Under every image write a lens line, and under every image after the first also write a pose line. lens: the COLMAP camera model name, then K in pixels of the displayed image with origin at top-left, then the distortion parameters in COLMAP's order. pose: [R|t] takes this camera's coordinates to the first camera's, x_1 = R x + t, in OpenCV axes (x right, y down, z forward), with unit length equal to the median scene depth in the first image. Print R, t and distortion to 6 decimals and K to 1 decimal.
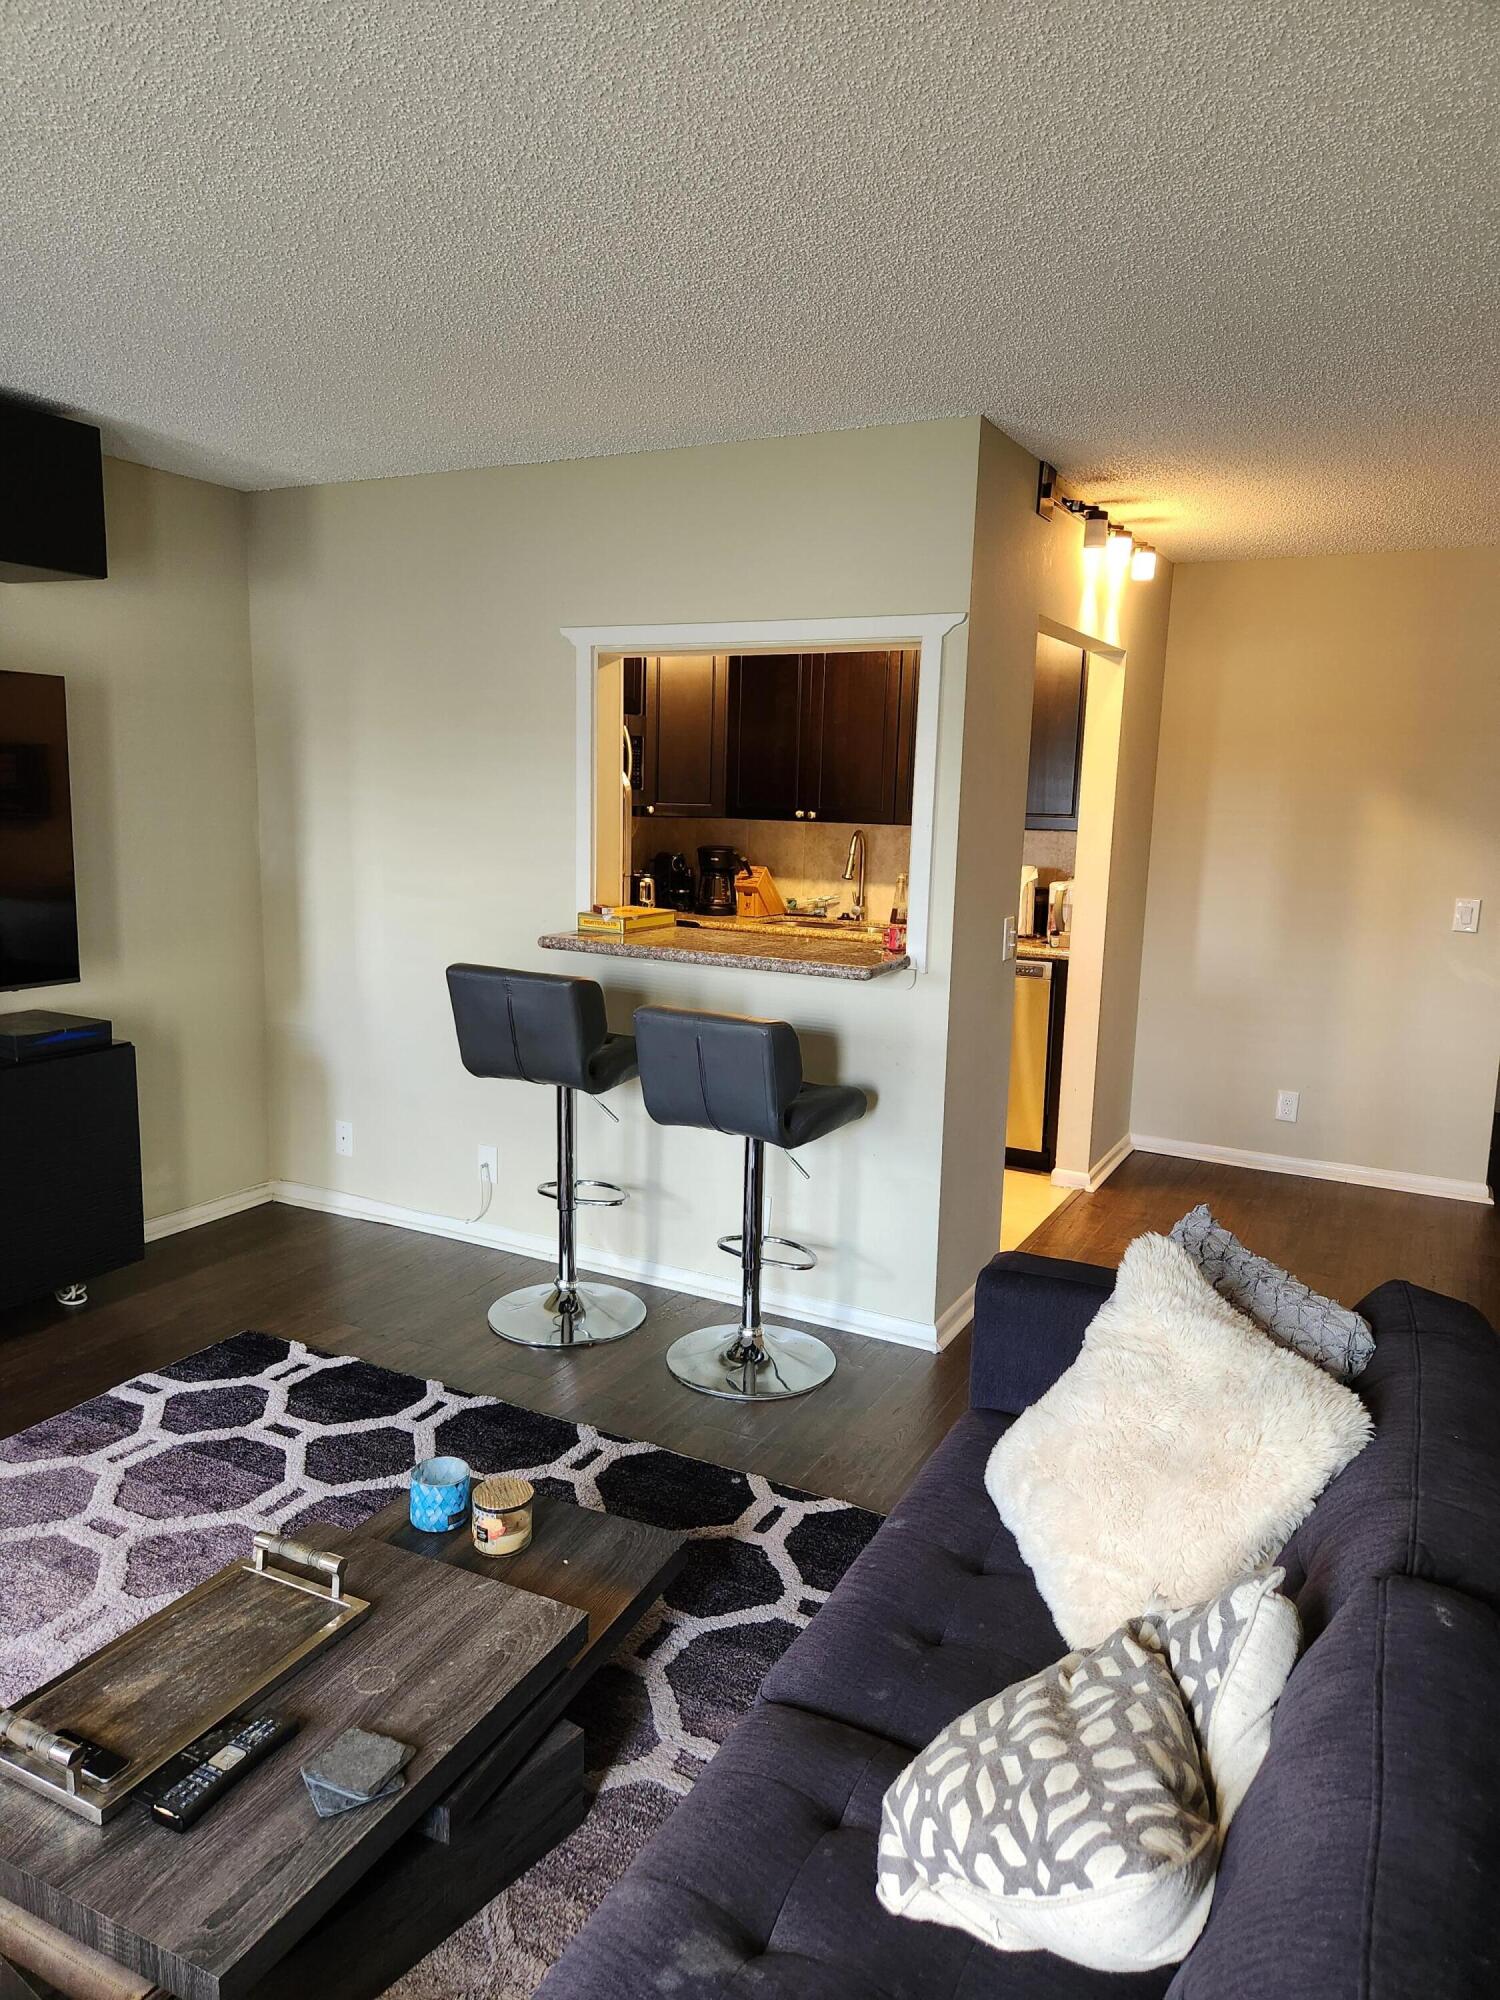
lens RADIAL K [[1351.5, 0, 734.0], [0, 1351.5, 1006.9], [0, 0, 1]] dist [0.073874, -0.058113]
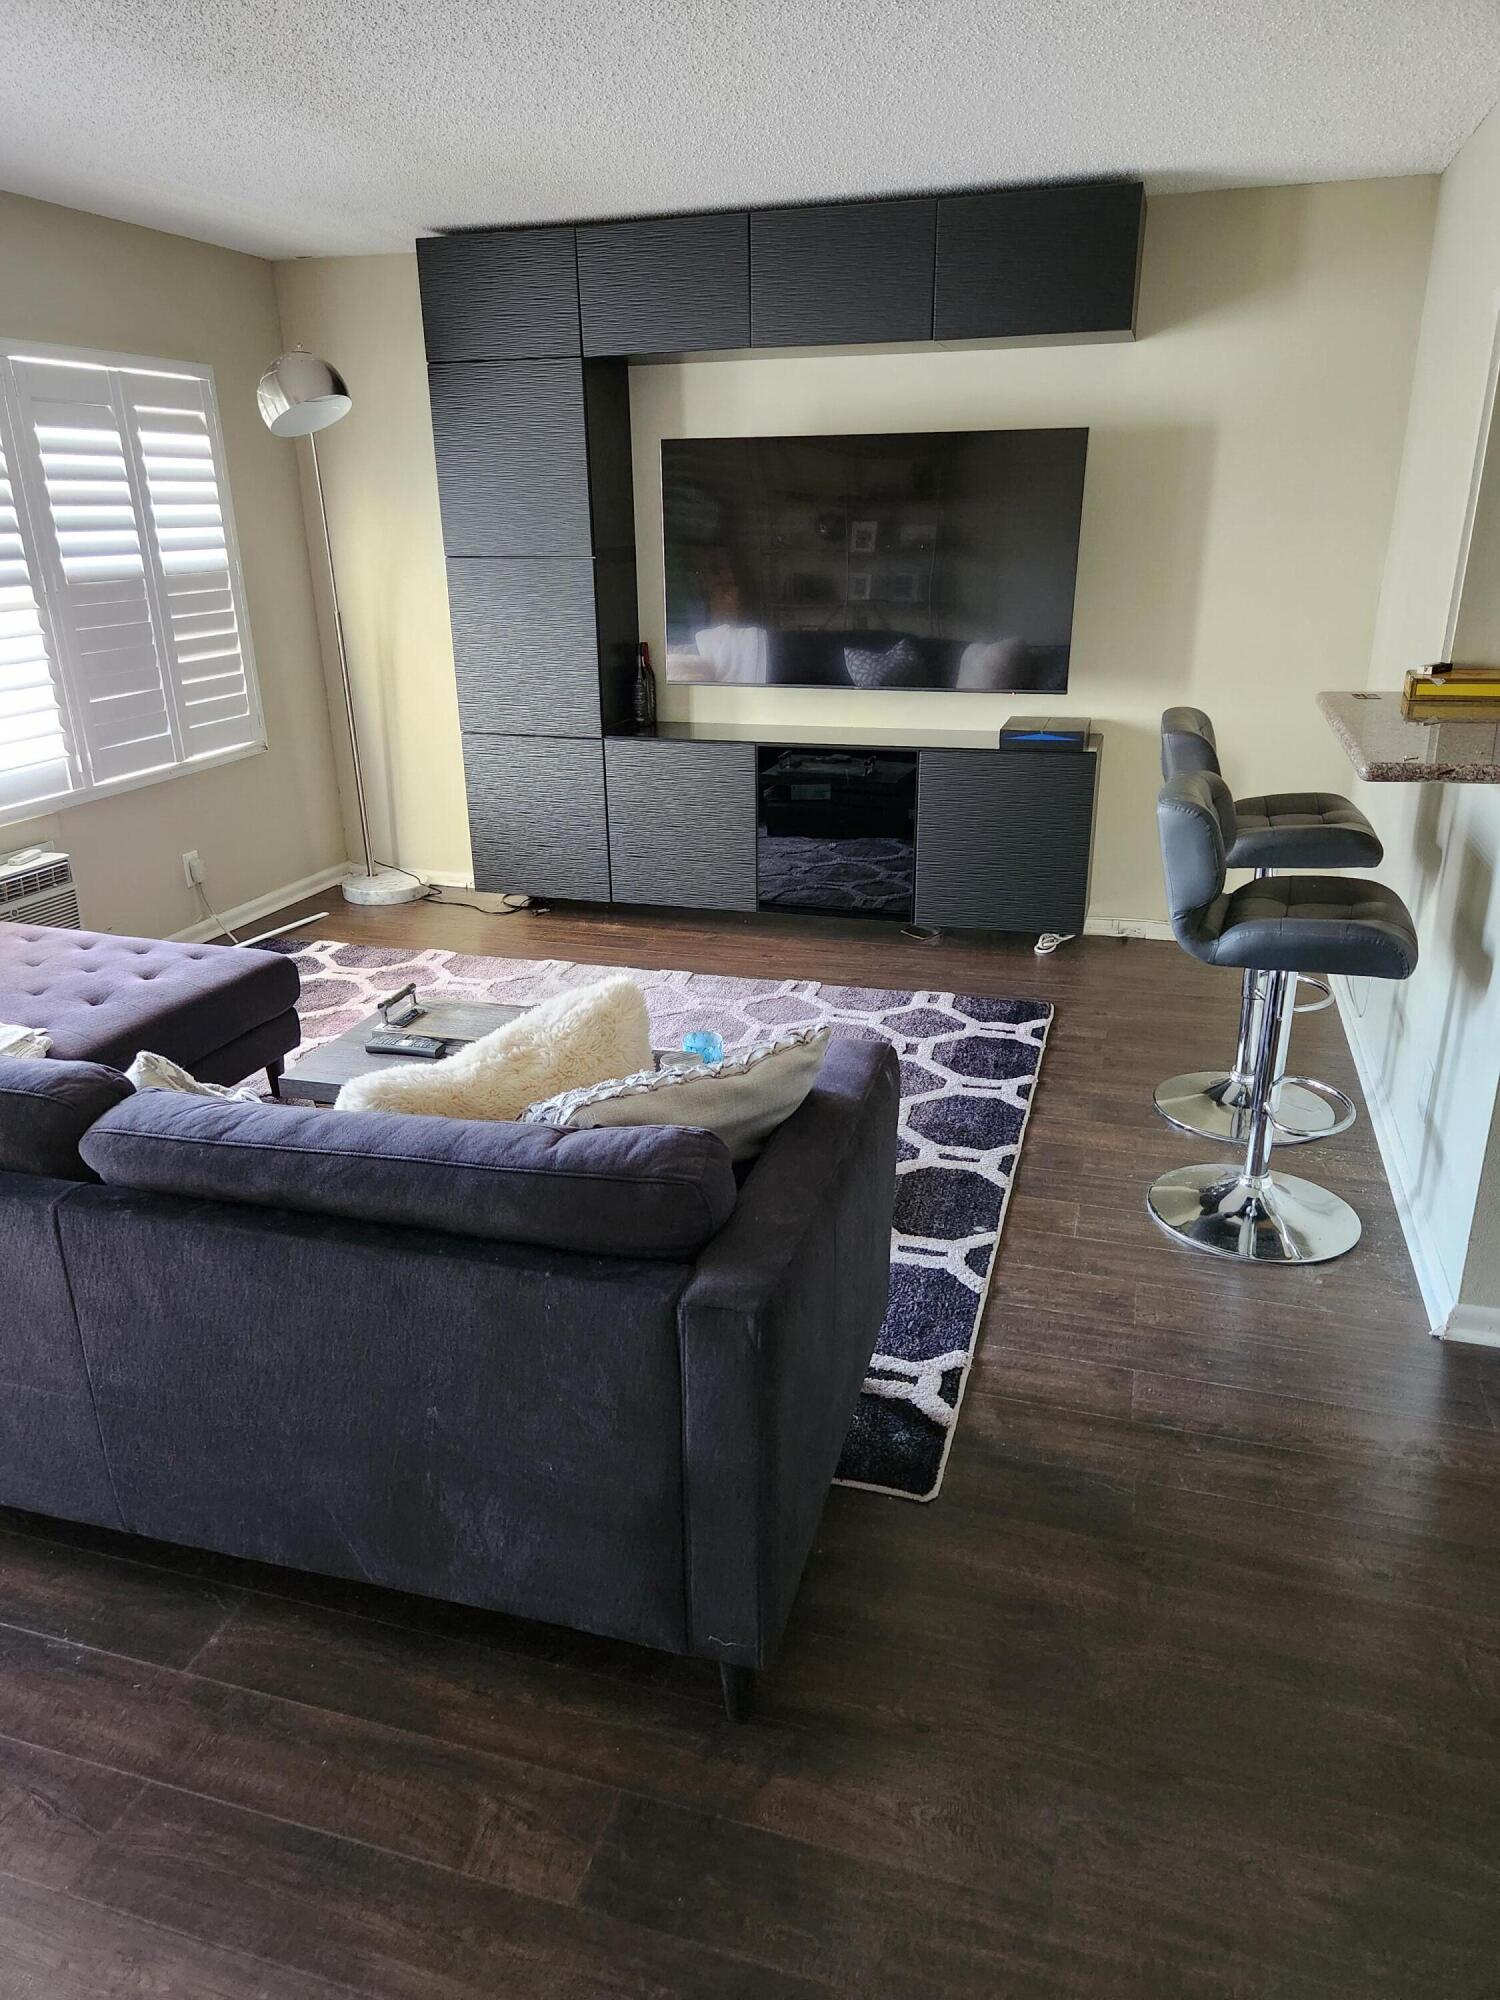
lens RADIAL K [[1351.5, 0, 734.0], [0, 1351.5, 1006.9], [0, 0, 1]] dist [0.073874, -0.058113]
pose [[0.178174, 0.311276, -0.933467, 0.722389], [-0.141845, 0.946863, 0.288669, -0.065147], [0.973722, 0.080974, 0.212860, 0.492020]]
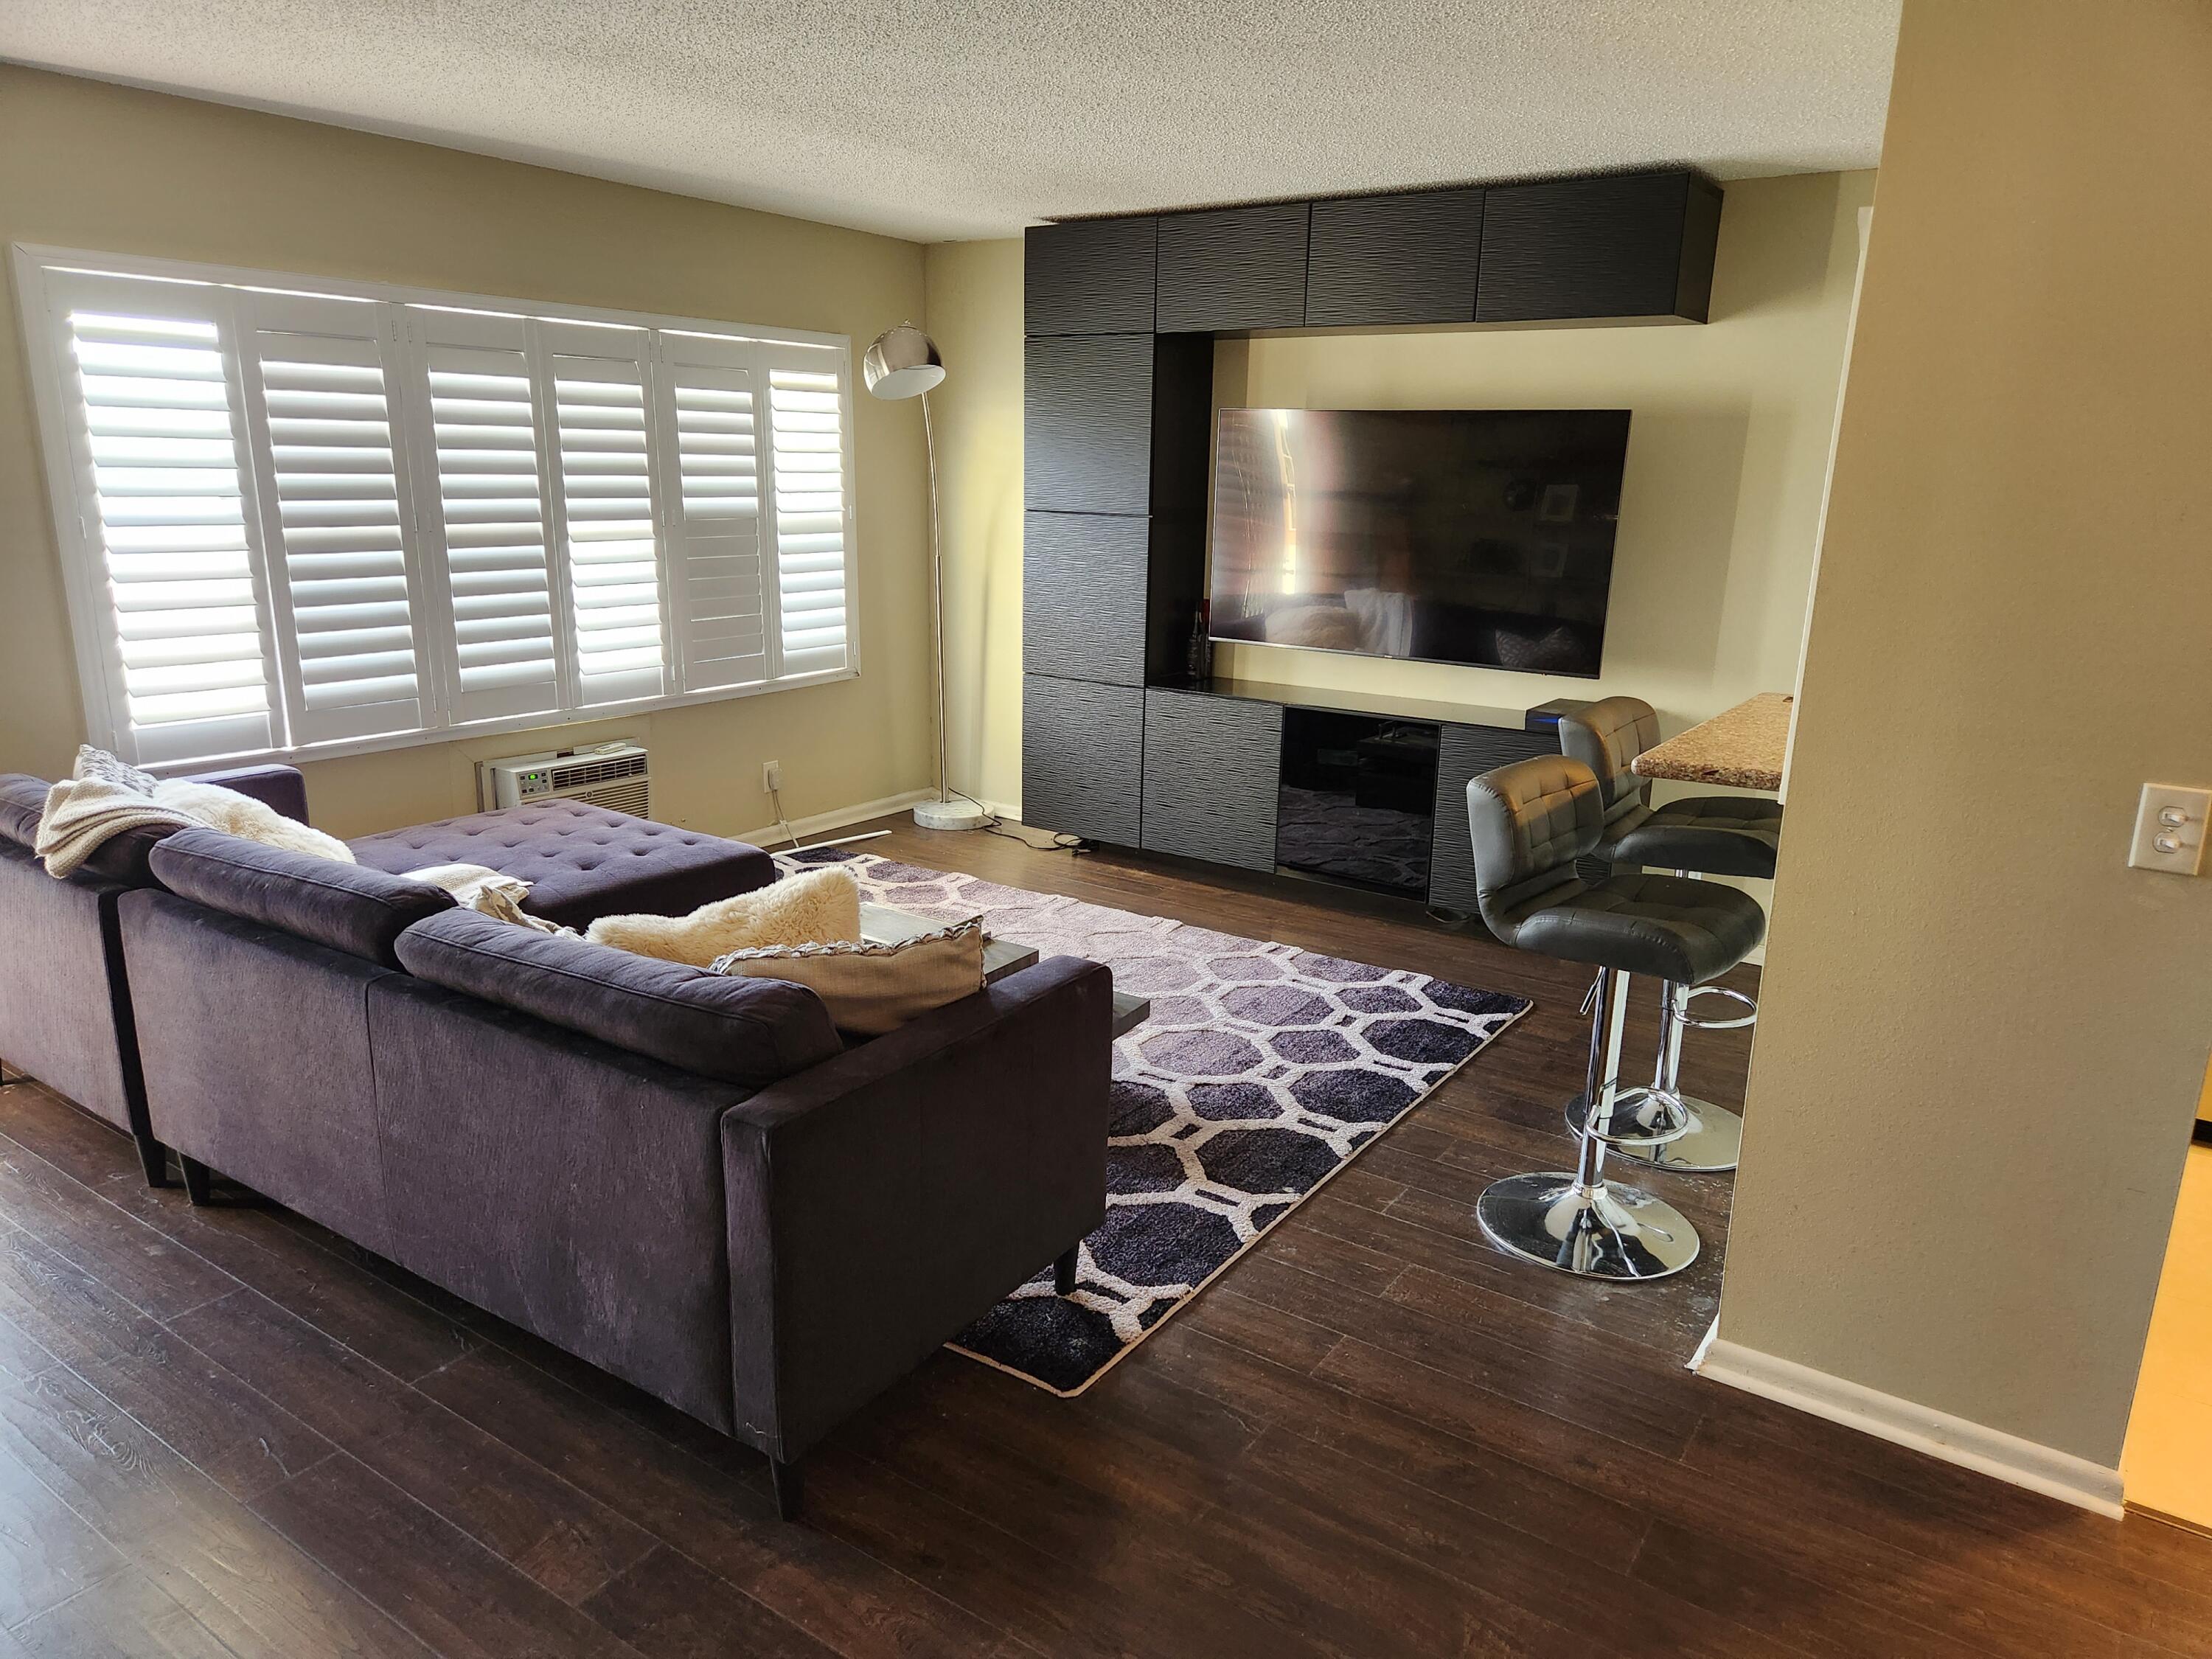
lens RADIAL K [[1494.7, 0, 1098.4], [0, 1494.7, 847.8], [0, 0, 1]] dist [0.073874, -0.058113]
pose [[-0.124555, 0.222078, -0.967041, 0.870495], [-0.186435, 0.952032, 0.242644, -0.116785], [0.974540, 0.210513, -0.077177, 0.745877]]
